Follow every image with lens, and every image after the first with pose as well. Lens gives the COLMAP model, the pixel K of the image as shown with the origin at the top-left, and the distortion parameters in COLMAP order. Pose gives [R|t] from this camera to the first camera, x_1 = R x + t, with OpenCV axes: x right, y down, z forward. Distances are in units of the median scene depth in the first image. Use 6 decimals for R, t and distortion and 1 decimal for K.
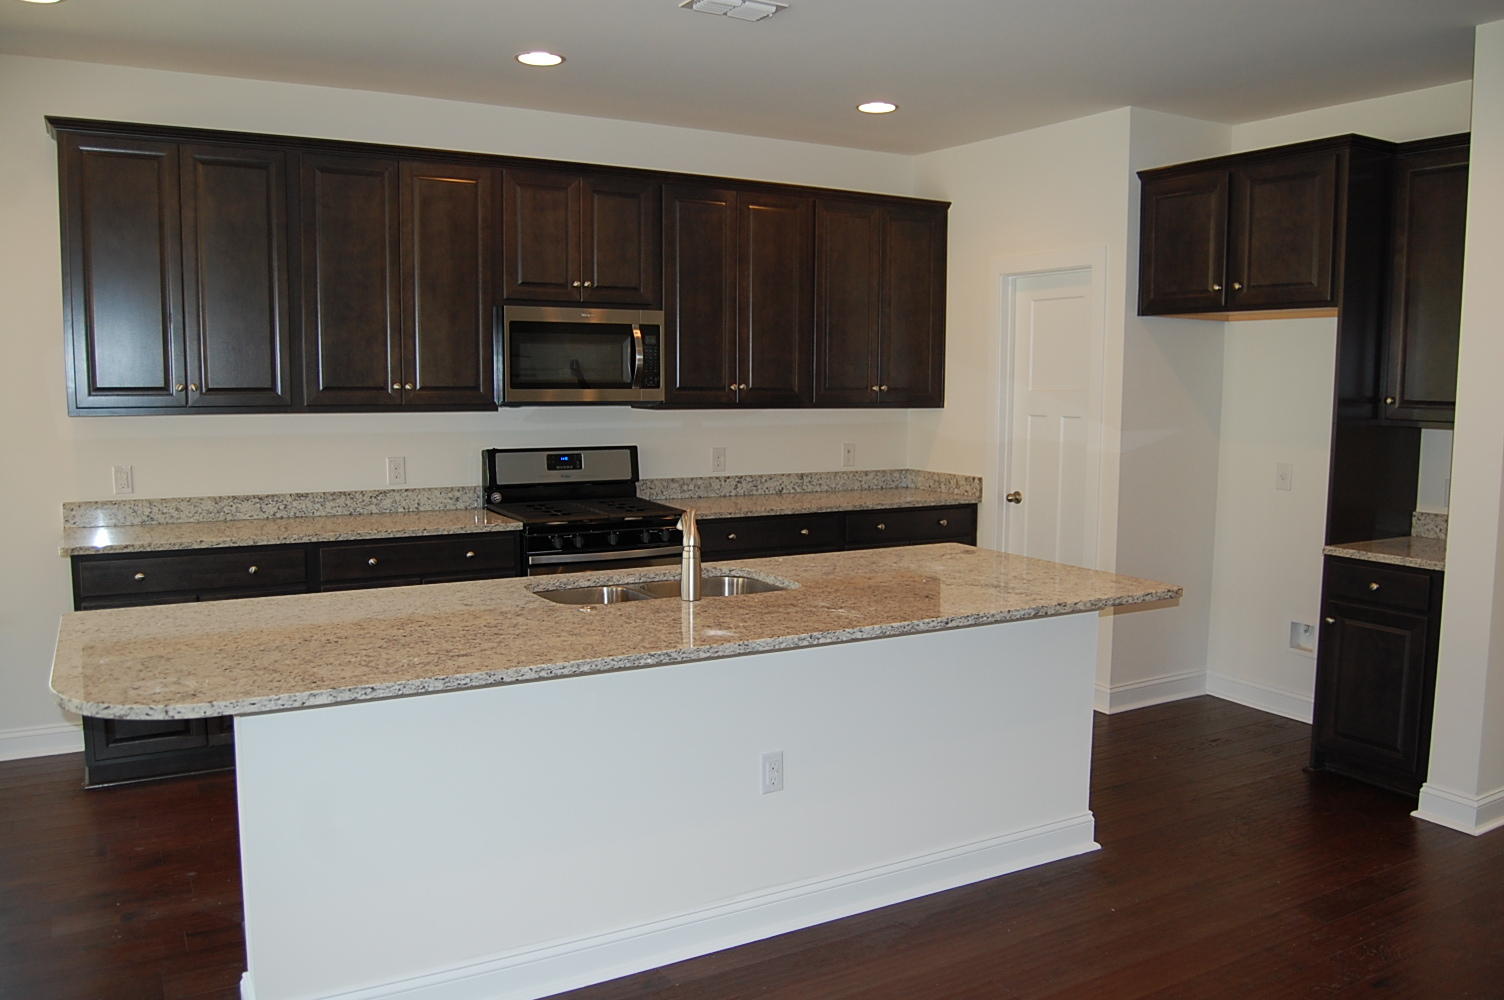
lens RADIAL K [[1174.6, 0, 757.5], [0, 1174.6, 501.2], [0, 0, 1]] dist [-0.092011, 0.017732]
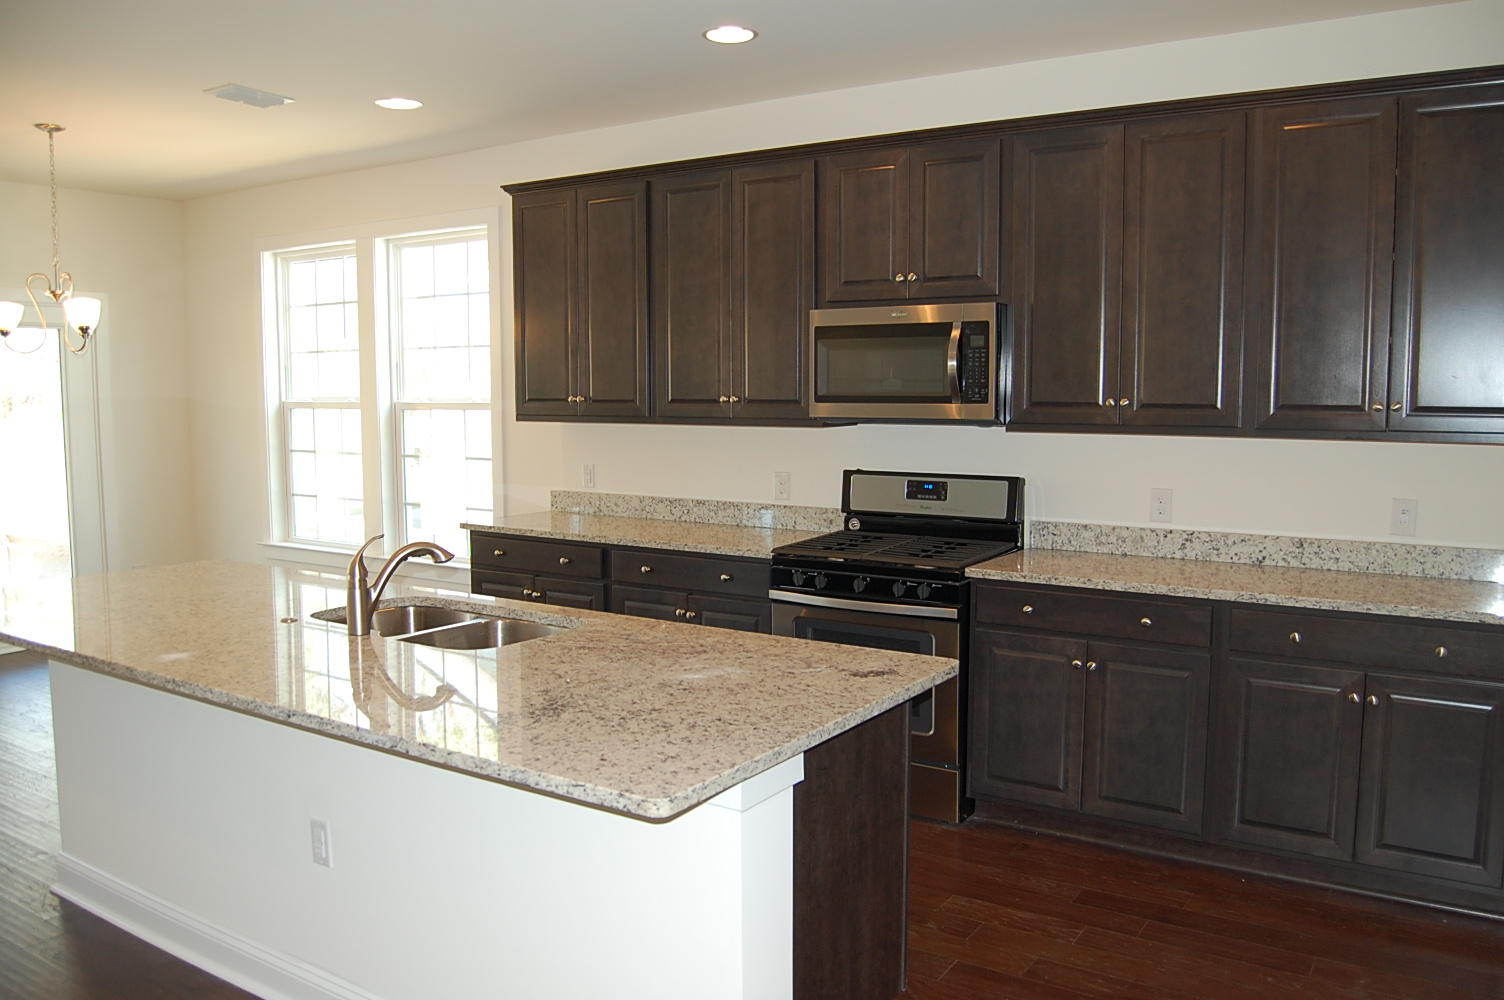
lens RADIAL K [[1174.6, 0, 751.8], [0, 1174.6, 496.5], [0, 0, 1]] dist [-0.092011, 0.017732]
pose [[0.455303, 0.072628, -0.887369, 0.535171], [-0.090513, 0.995279, 0.035019, -0.048393], [0.885723, 0.064375, 0.459728, 0.516730]]
